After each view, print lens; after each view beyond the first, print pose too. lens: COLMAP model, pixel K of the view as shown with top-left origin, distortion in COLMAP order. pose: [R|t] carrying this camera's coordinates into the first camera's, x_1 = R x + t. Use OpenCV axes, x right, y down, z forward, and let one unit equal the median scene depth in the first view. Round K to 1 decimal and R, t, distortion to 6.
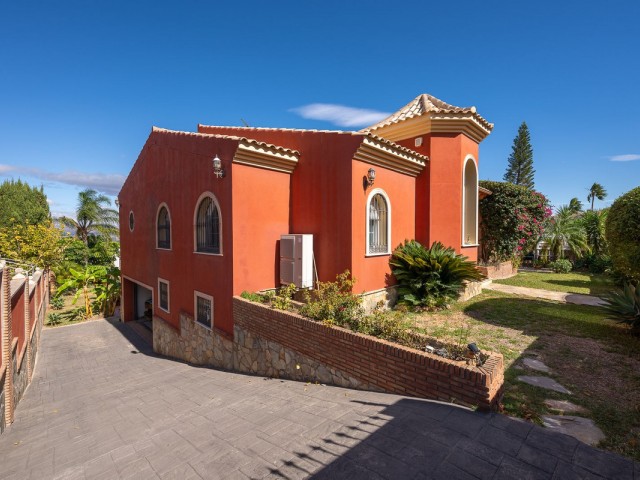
lens RADIAL K [[275.0, 0, 325.8], [0, 275.0, 239.7], [0, 0, 1]] dist [-0.002690, -0.000289]
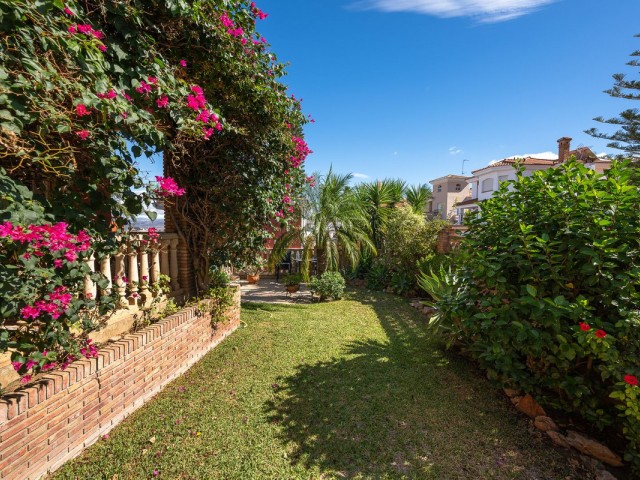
lens RADIAL K [[275.0, 0, 325.8], [0, 275.0, 239.7], [0, 0, 1]] dist [-0.002690, -0.000289]
pose [[0.769055, -0.022371, 0.638791, 0.498305], [0.011841, 0.999714, 0.020755, 0.003794], [-0.639073, -0.008398, 0.769100, 0.576771]]
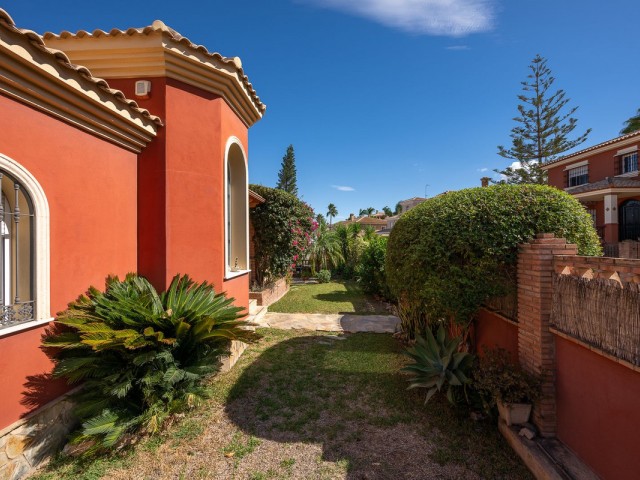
lens RADIAL K [[275.0, 0, 325.8], [0, 275.0, 239.7], [0, 0, 1]] dist [-0.002690, -0.000289]
pose [[0.722891, -0.004672, 0.690947, 0.120487], [0.023668, 0.999558, -0.018004, -0.024366], [-0.690557, 0.029368, 0.722682, 0.204023]]
